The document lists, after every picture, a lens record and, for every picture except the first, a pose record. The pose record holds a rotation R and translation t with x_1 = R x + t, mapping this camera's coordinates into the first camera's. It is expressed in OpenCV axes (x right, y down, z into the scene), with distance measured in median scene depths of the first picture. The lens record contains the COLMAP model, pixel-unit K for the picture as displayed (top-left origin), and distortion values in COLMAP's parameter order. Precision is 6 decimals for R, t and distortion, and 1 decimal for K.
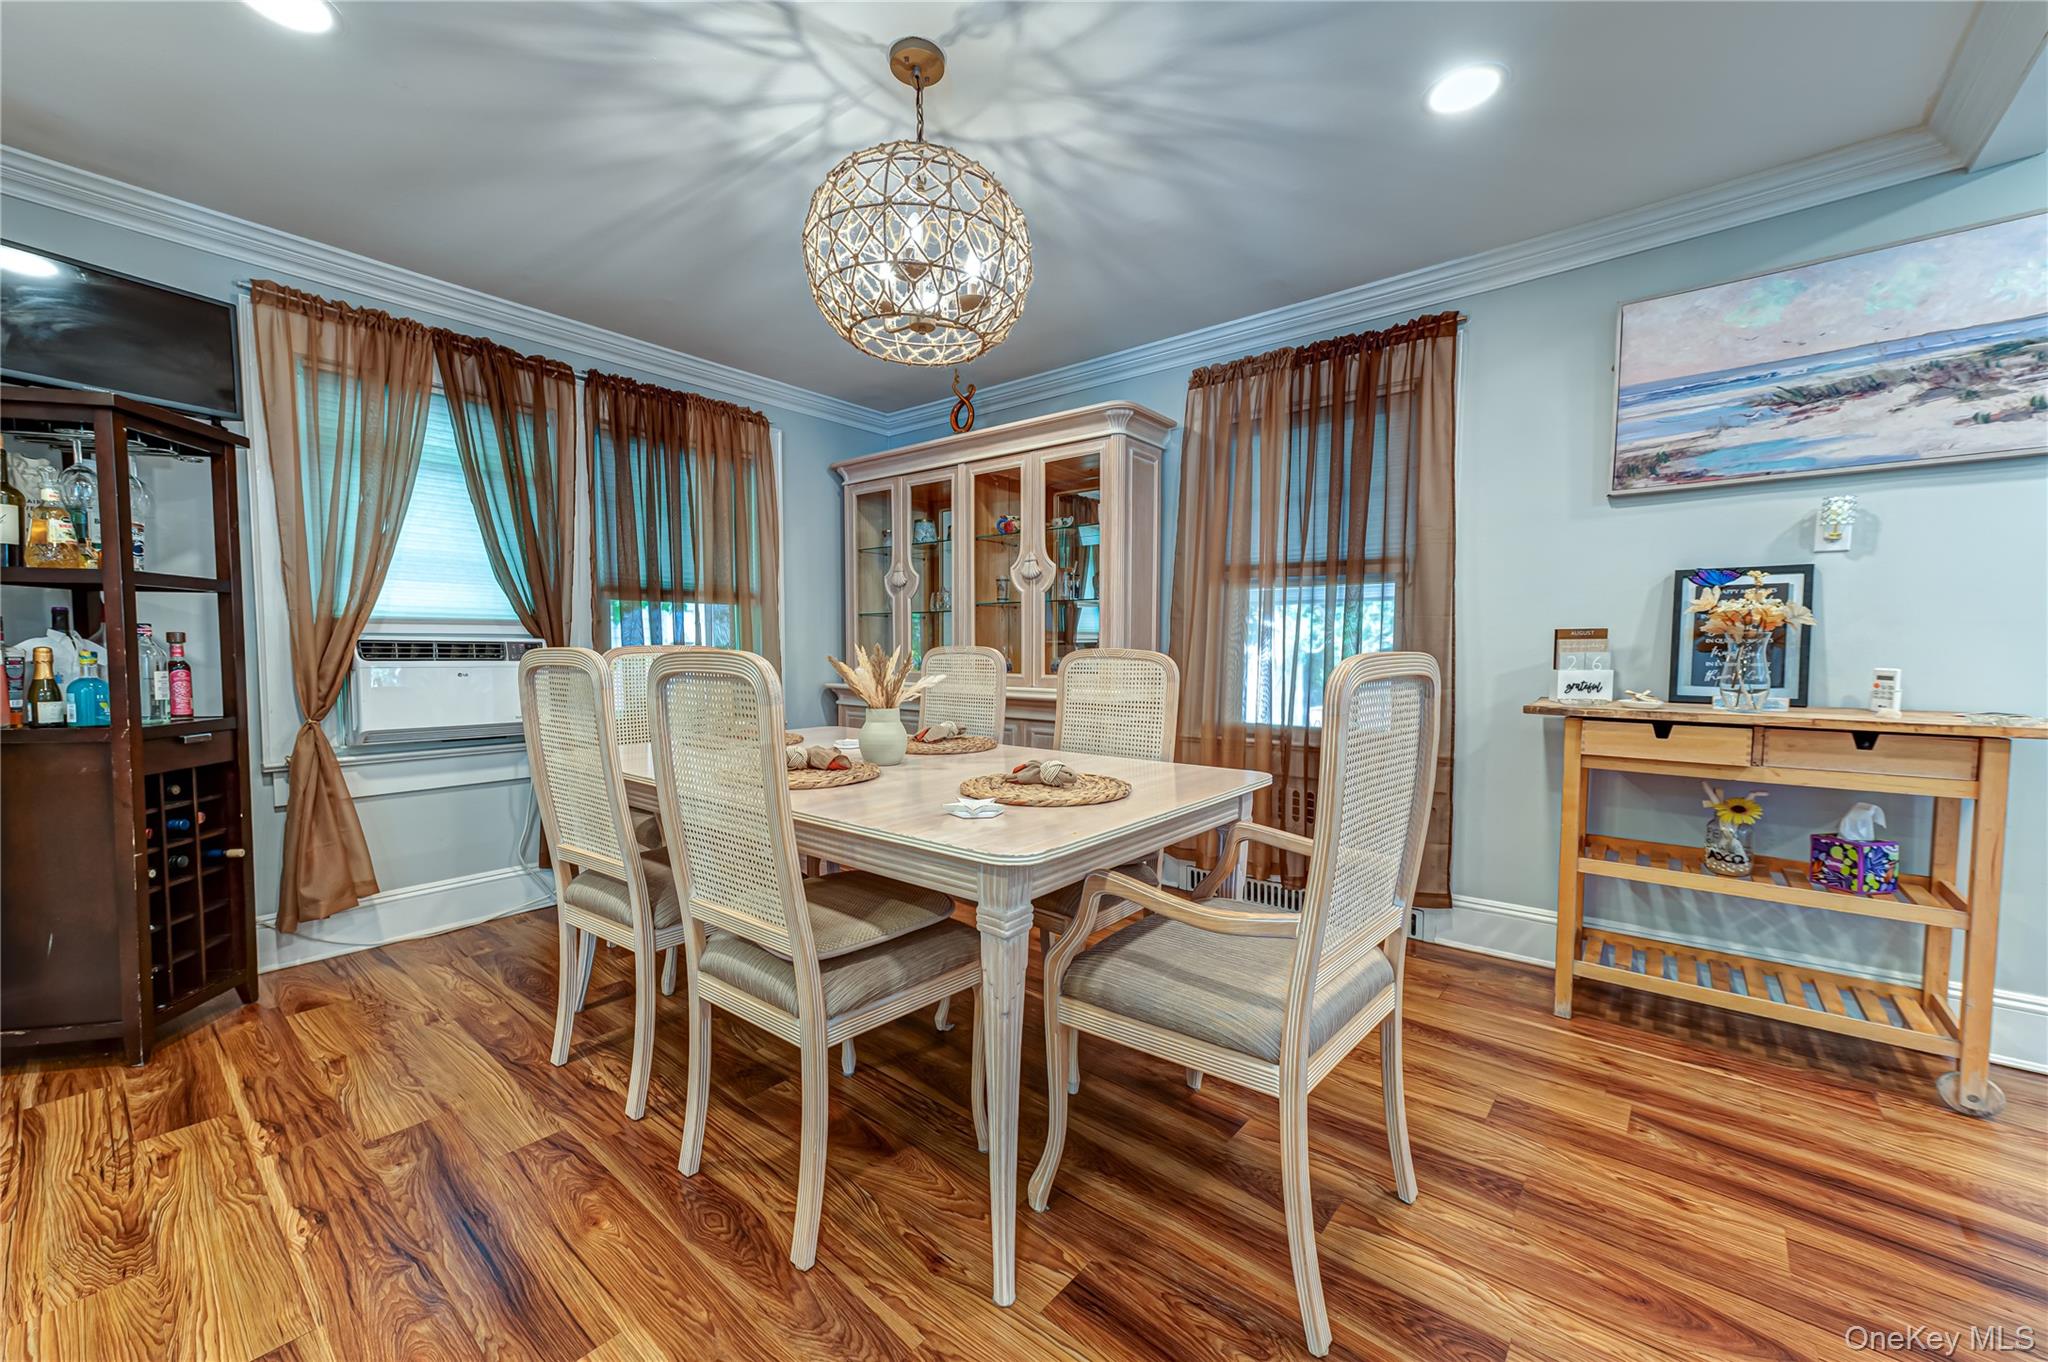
lens RADIAL K [[800.0, 0, 1019.4], [0, 800.0, 683.6], [0, 0, 1]] dist [0.019841, -0.000217]
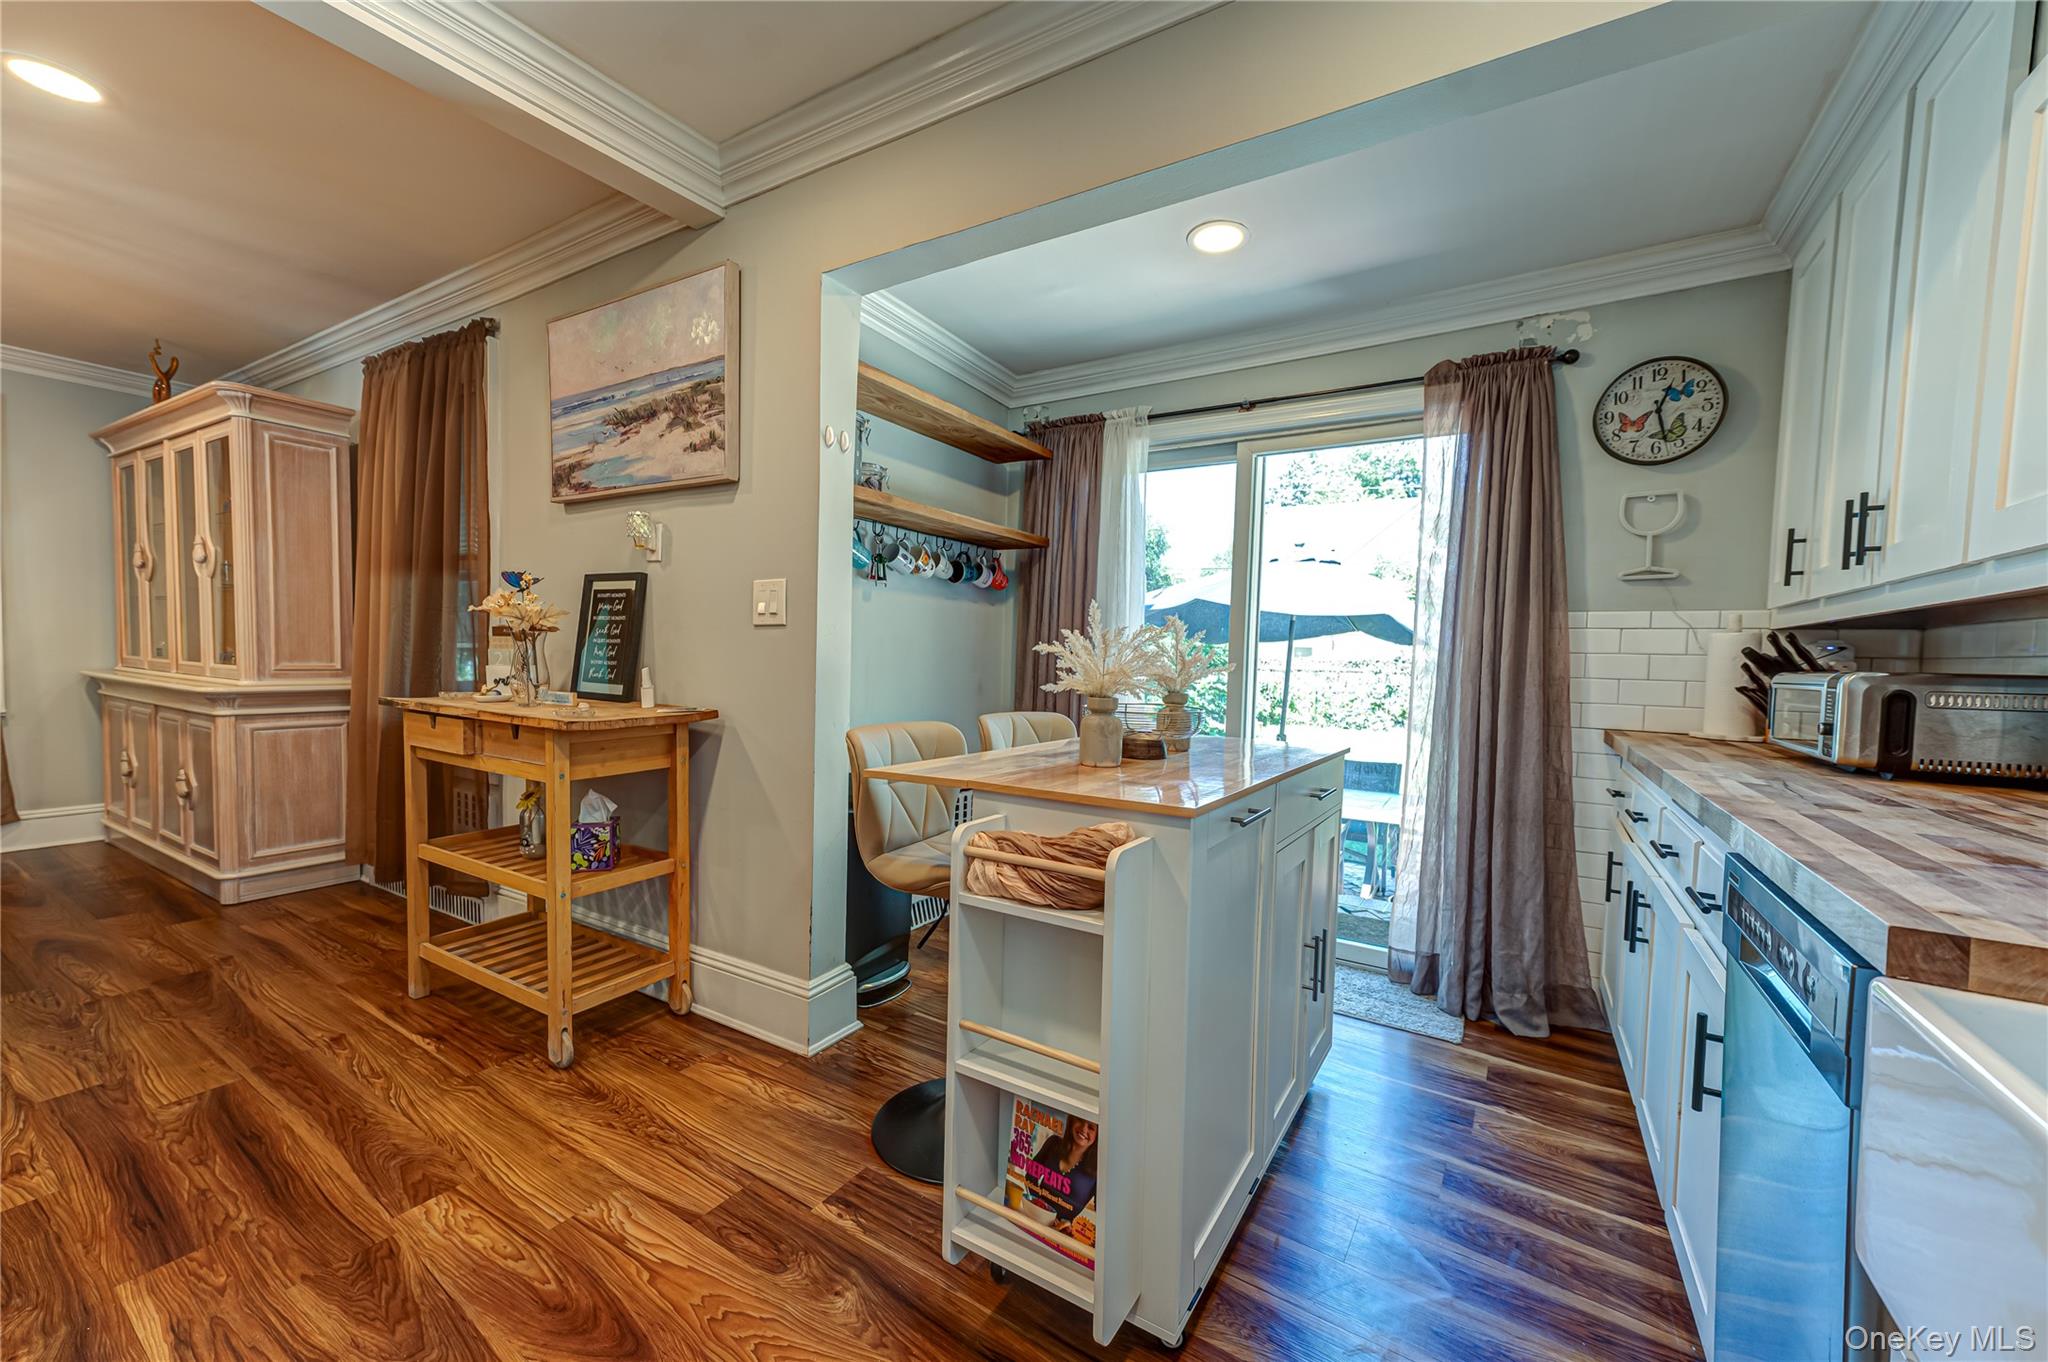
lens RADIAL K [[807.6, 0, 1032.8], [0, 807.6, 687.8], [0, 0, 1]] dist [0.002169, 0.000023]
pose [[0.989051, 0.007026, 0.147409, 1.313259], [-0.008186, 0.999940, 0.007262, -0.003745], [-0.147349, -0.008389, 0.989049, -0.149640]]
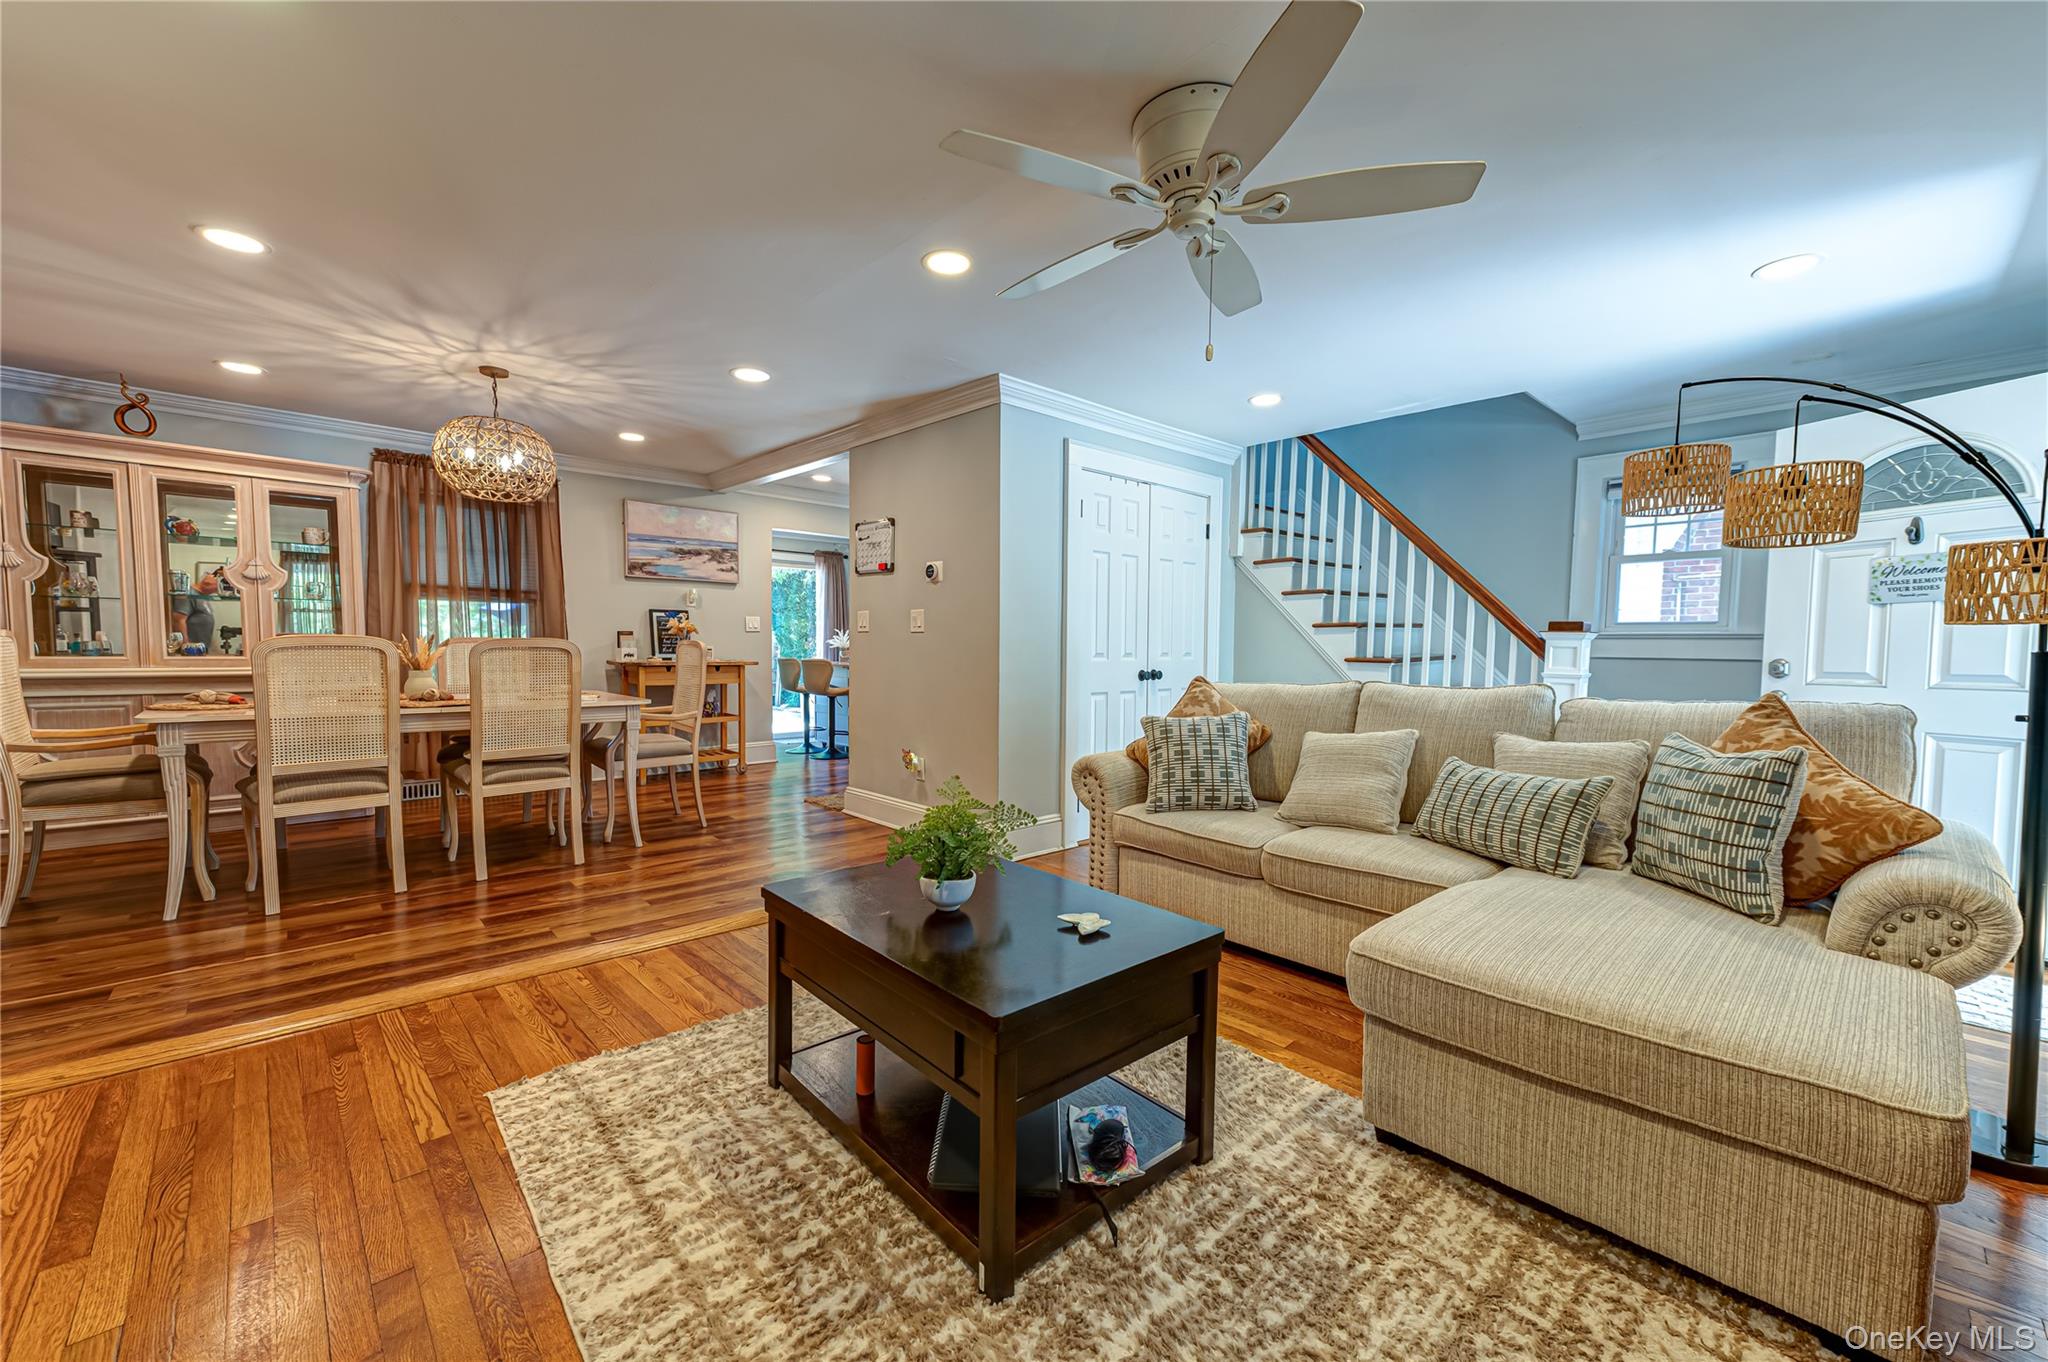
lens RADIAL K [[807.6, 0, 1032.8], [0, 807.6, 687.8], [0, 0, 1]] dist [0.002169, 0.000023]
pose [[0.117468, -0.055939, 0.991500, -1.703882], [0.033414, 0.998070, 0.052351, 0.017752], [-0.992514, 0.026980, 0.119111, -0.538250]]
